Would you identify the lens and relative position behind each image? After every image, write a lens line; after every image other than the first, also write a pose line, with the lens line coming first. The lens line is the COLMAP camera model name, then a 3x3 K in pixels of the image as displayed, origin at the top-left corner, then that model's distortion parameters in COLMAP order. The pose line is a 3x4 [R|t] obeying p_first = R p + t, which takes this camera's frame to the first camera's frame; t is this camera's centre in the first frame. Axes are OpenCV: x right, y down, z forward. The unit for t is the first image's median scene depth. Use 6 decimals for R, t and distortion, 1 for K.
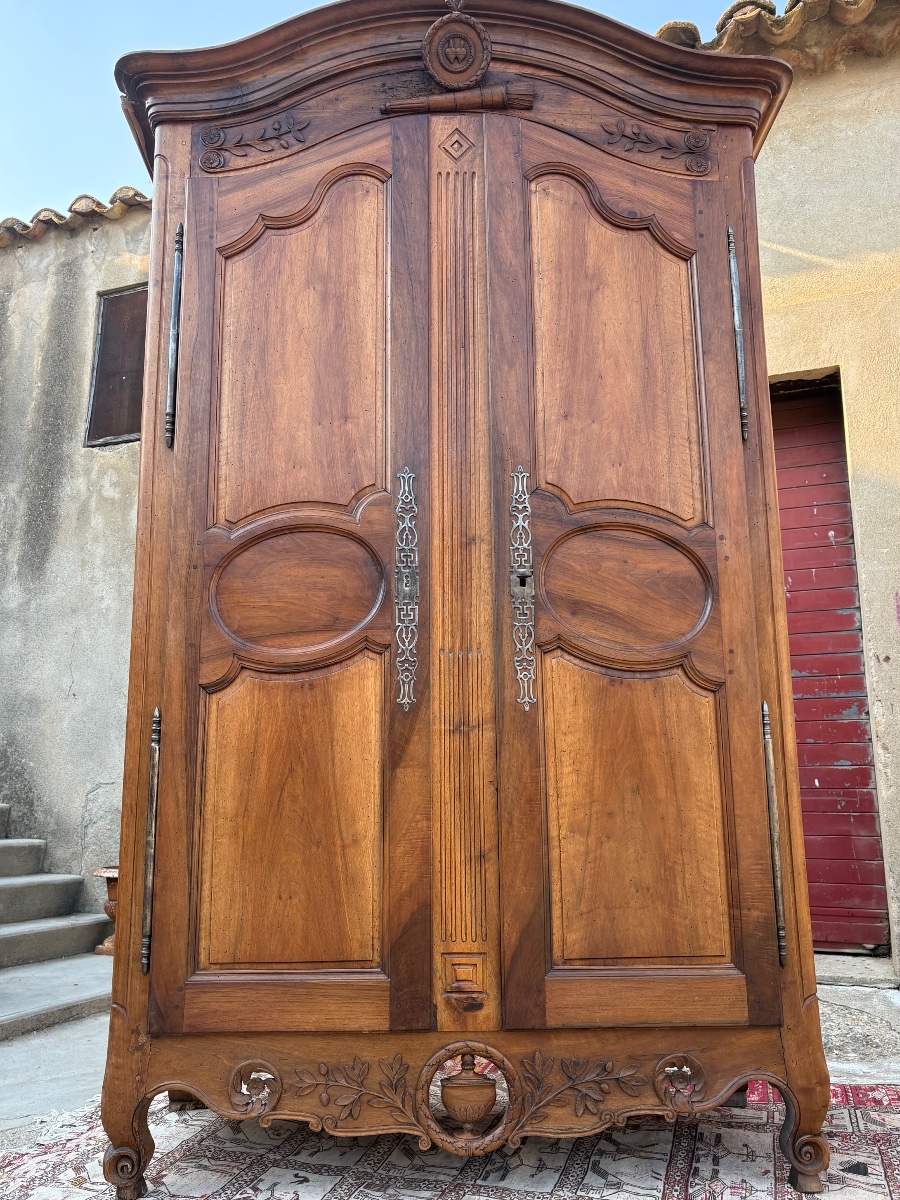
lens RADIAL K [[956.2, 0, 443.5], [0, 956.2, 606.3], [0, 0, 1]] dist [0.056800, -0.065963]
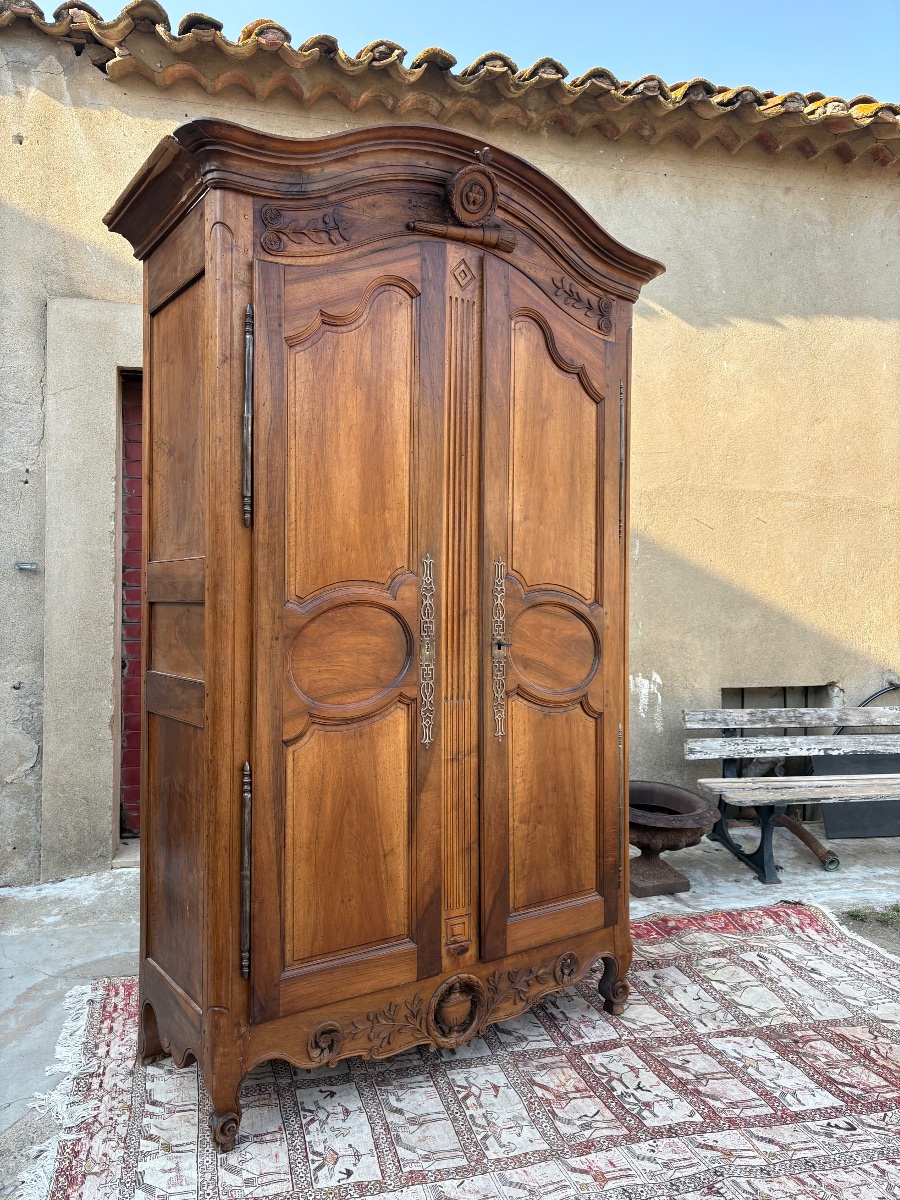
lens RADIAL K [[906.5, 0, 444.9], [0, 906.5, 607.5], [0, 0, 1]] dist [0.053301, -0.063543]
pose [[0.831004, 0.010189, 0.556172, -0.669509], [-0.114684, 0.981491, 0.153375, -0.257787], [-0.544315, -0.191239, 0.816792, 0.007048]]
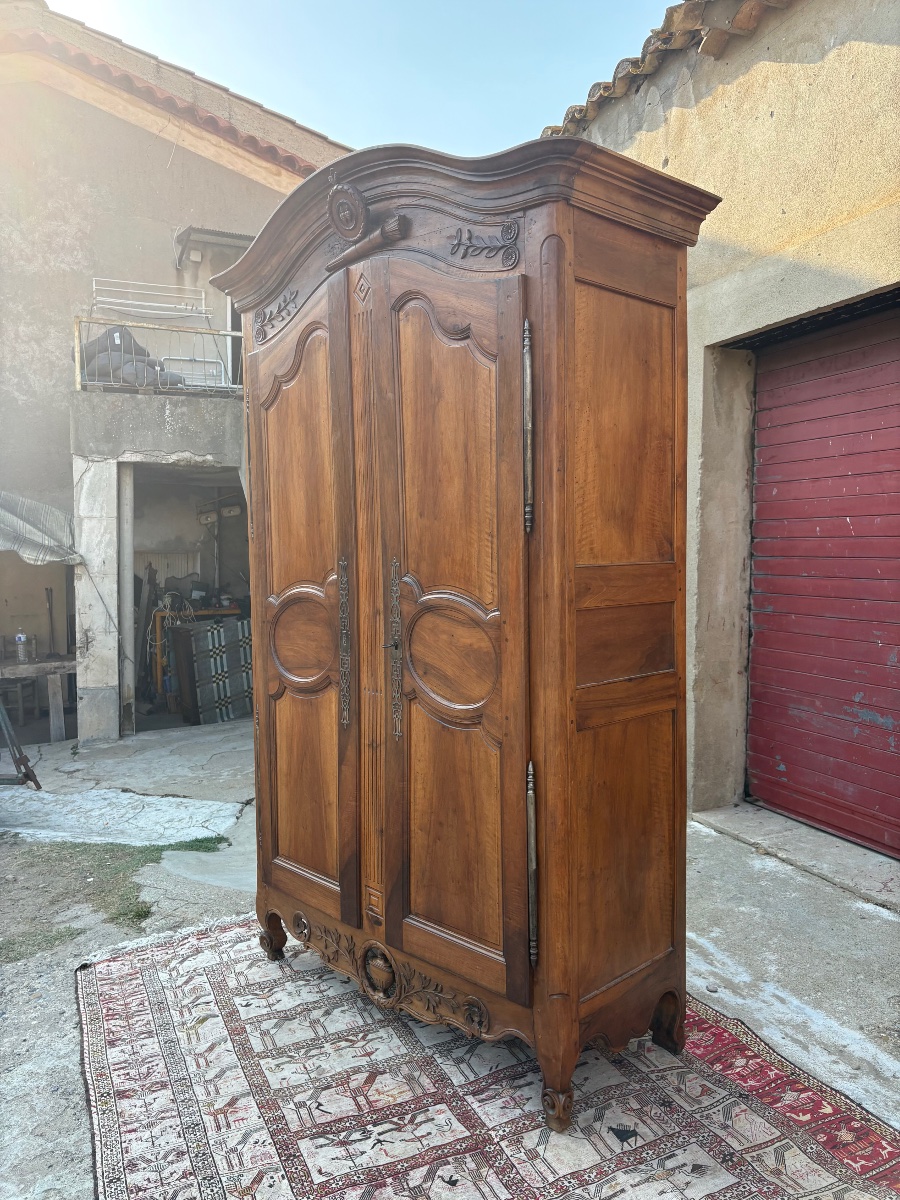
lens RADIAL K [[906.5, 0, 443.7], [0, 906.5, 602.4], [0, 0, 1]] dist [0.053301, -0.063543]
pose [[0.674527, 0.047659, -0.736710, 1.035828], [0.145252, 0.969841, 0.195733, -0.317430], [0.723820, -0.239036, 0.647261, 0.224599]]
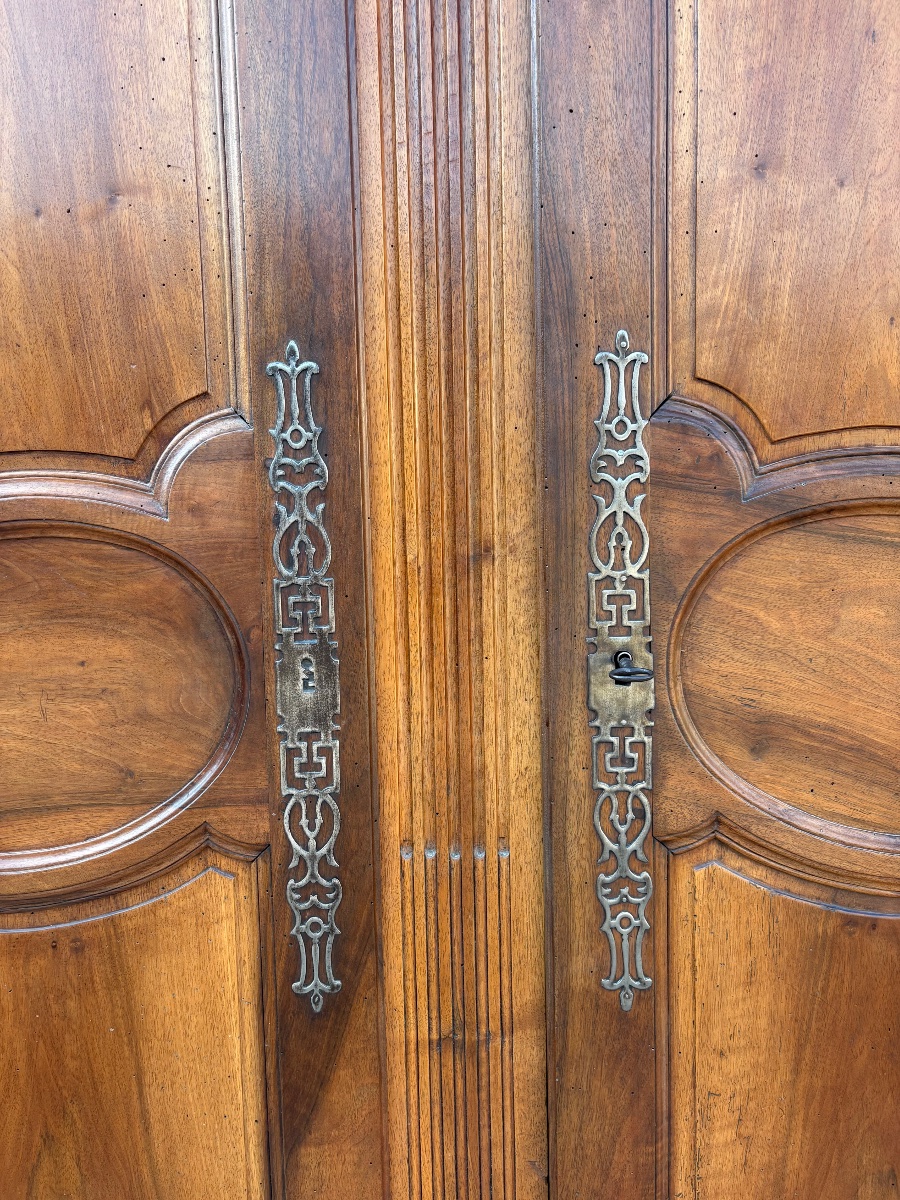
lens RADIAL K [[906.5, 0, 438.1], [0, 906.5, 592.4], [0, 0, 1]] dist [0.053301, -0.063543]
pose [[0.999210, -0.012545, -0.037722, 0.025073], [0.023122, 0.955288, 0.294772, -0.153881], [0.032338, -0.295411, 0.954823, 0.652067]]
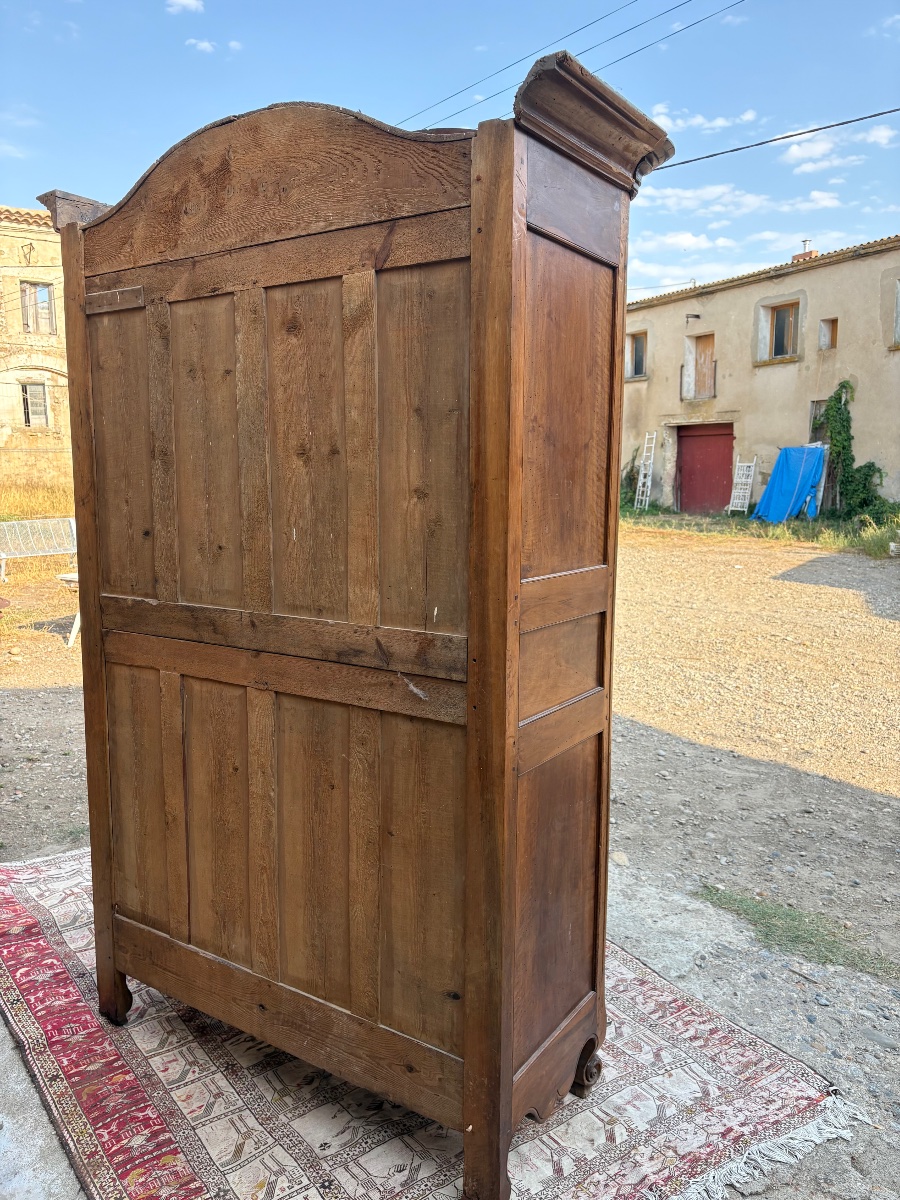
lens RADIAL K [[906.5, 0, 442.7], [0, 906.5, 601.7], [0, 0, 1]] dist [0.053301, -0.063543]
pose [[-0.815996, -0.072612, 0.573479, -0.769451], [-0.104001, 0.994332, -0.022082, -0.038053], [-0.568625, -0.077661, -0.818922, 1.994355]]
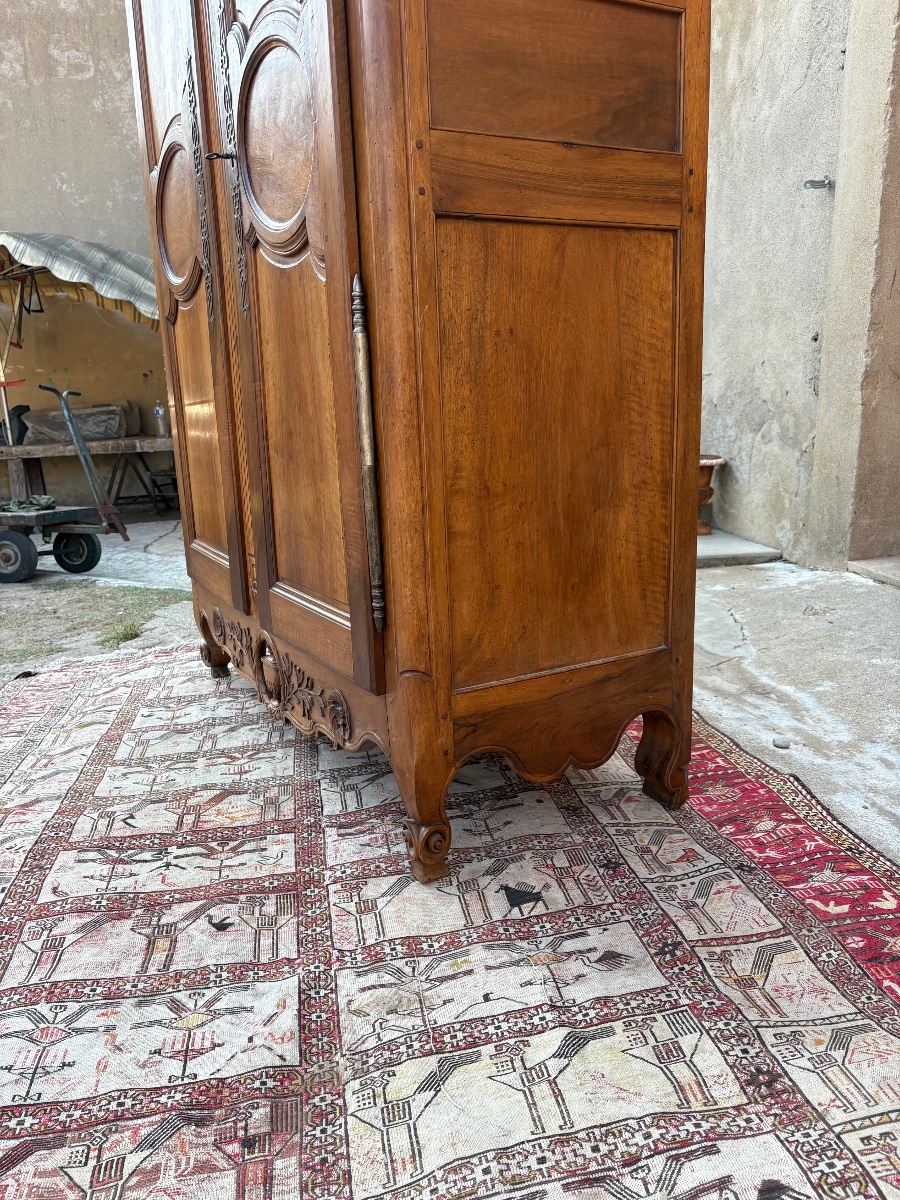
lens RADIAL K [[906.5, 0, 451.1], [0, 906.5, 607.3], [0, 0, 1]] dist [0.053301, -0.063543]
pose [[0.465495, 0.193489, -0.863641, 0.925516], [0.197250, 0.928587, 0.314355, 0.121814], [0.862790, -0.316684, 0.394087, 0.695330]]
